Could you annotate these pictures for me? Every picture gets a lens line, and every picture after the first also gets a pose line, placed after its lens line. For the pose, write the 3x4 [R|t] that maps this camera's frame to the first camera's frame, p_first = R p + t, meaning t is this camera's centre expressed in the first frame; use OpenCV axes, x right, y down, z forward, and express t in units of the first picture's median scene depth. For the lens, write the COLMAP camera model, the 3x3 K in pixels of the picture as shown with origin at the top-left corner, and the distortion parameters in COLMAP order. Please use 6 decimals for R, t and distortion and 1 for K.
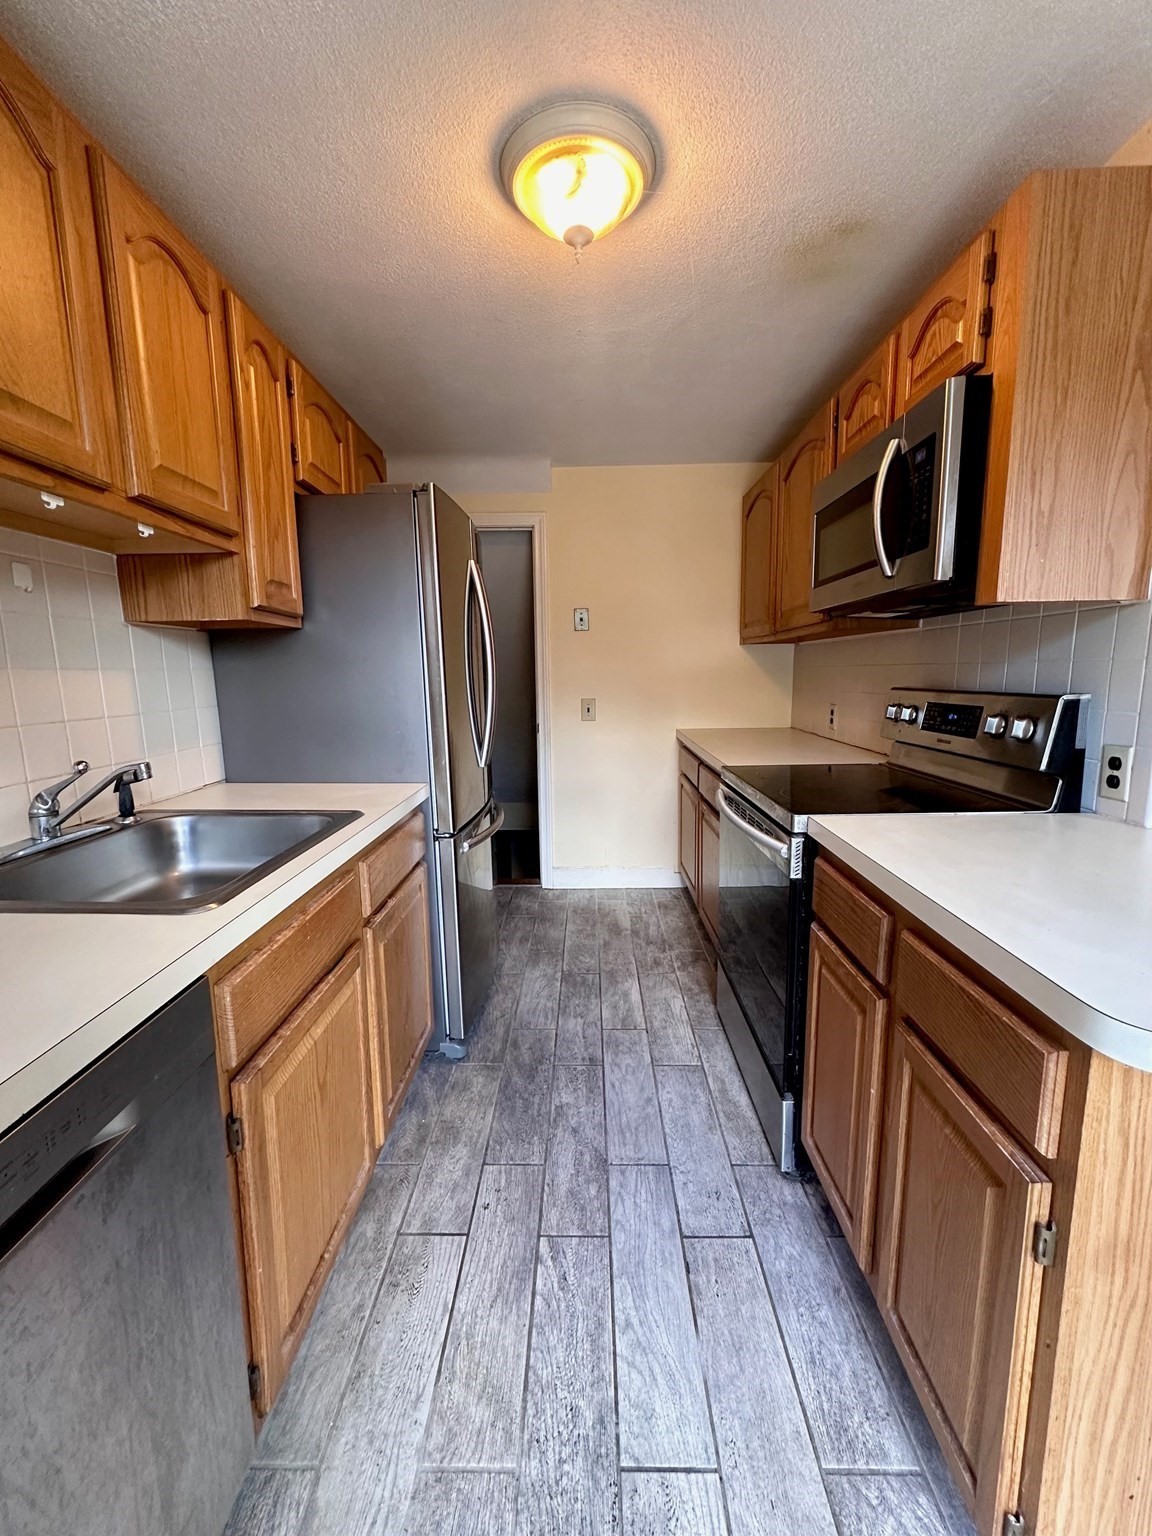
lens RADIAL K [[620.2, 0, 577.8], [0, 620.2, 767.3], [0, 0, 1]] dist [-0.001693, 0.000506]
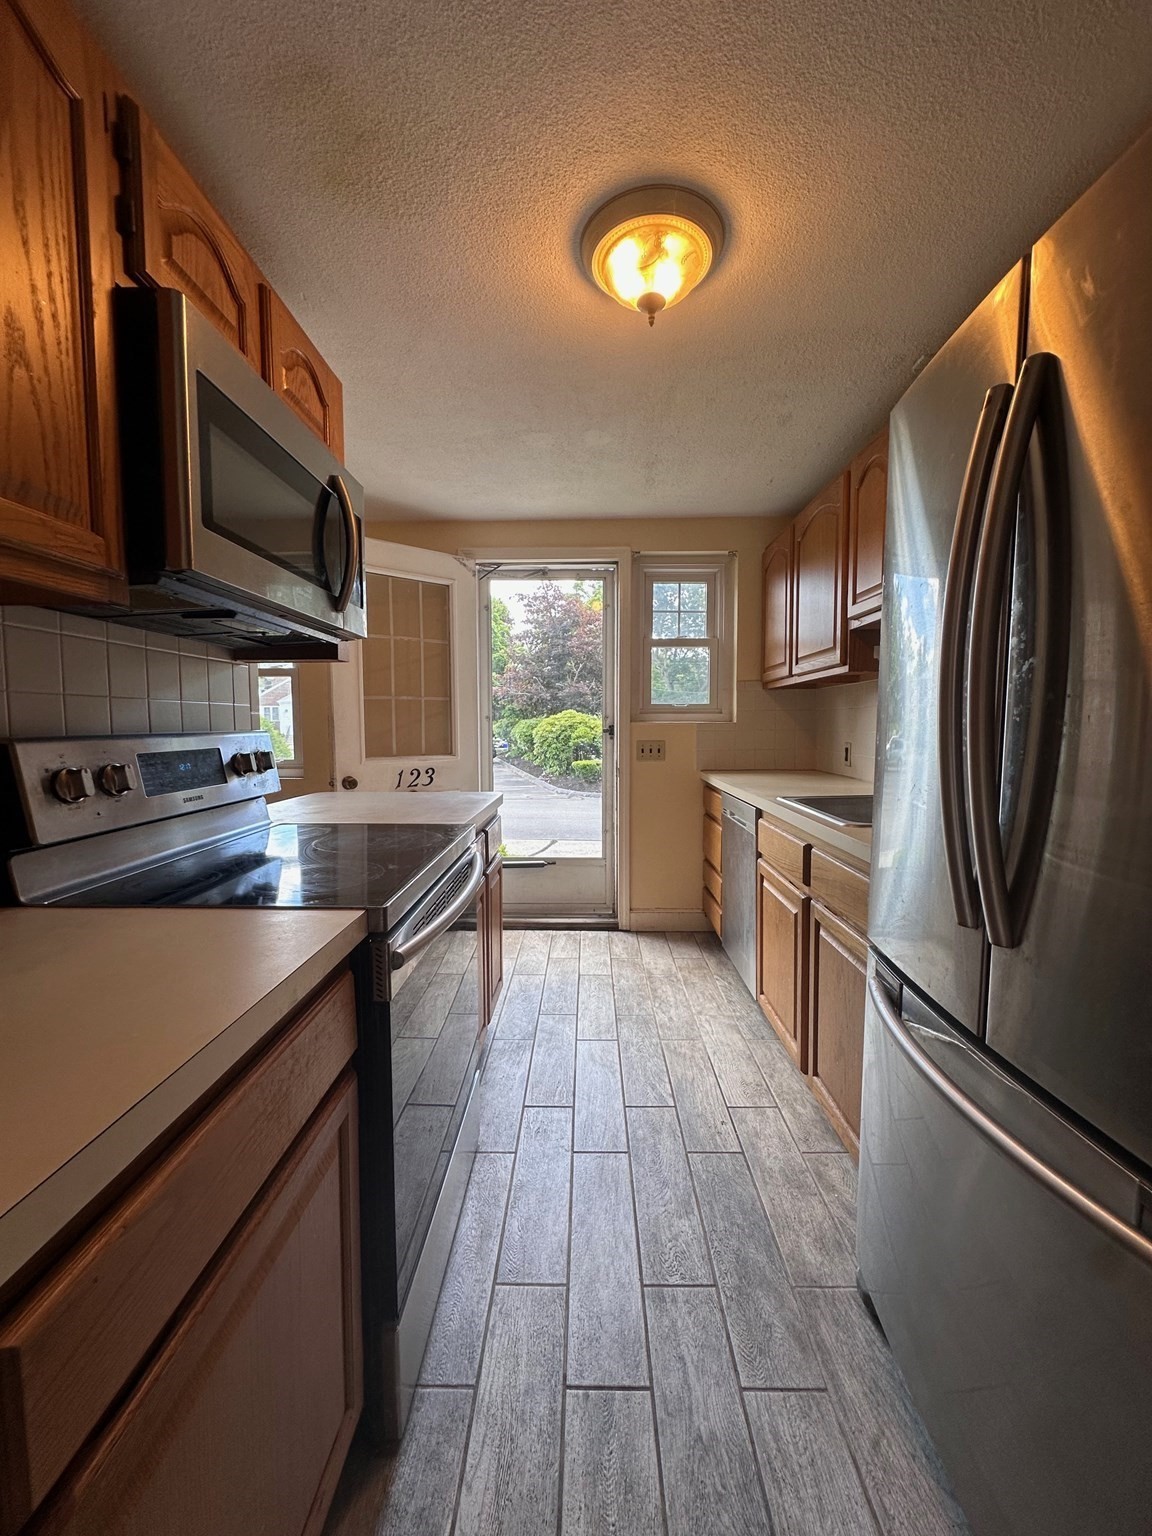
lens RADIAL K [[620.2, 0, 575.0], [0, 620.2, 763.9], [0, 0, 1]] dist [-0.001693, 0.000506]
pose [[-0.999859, 0.016354, 0.003919, 0.117262], [0.016816, 0.975038, 0.221400, -0.248730], [-0.000200, 0.221434, -0.975175, 1.762203]]
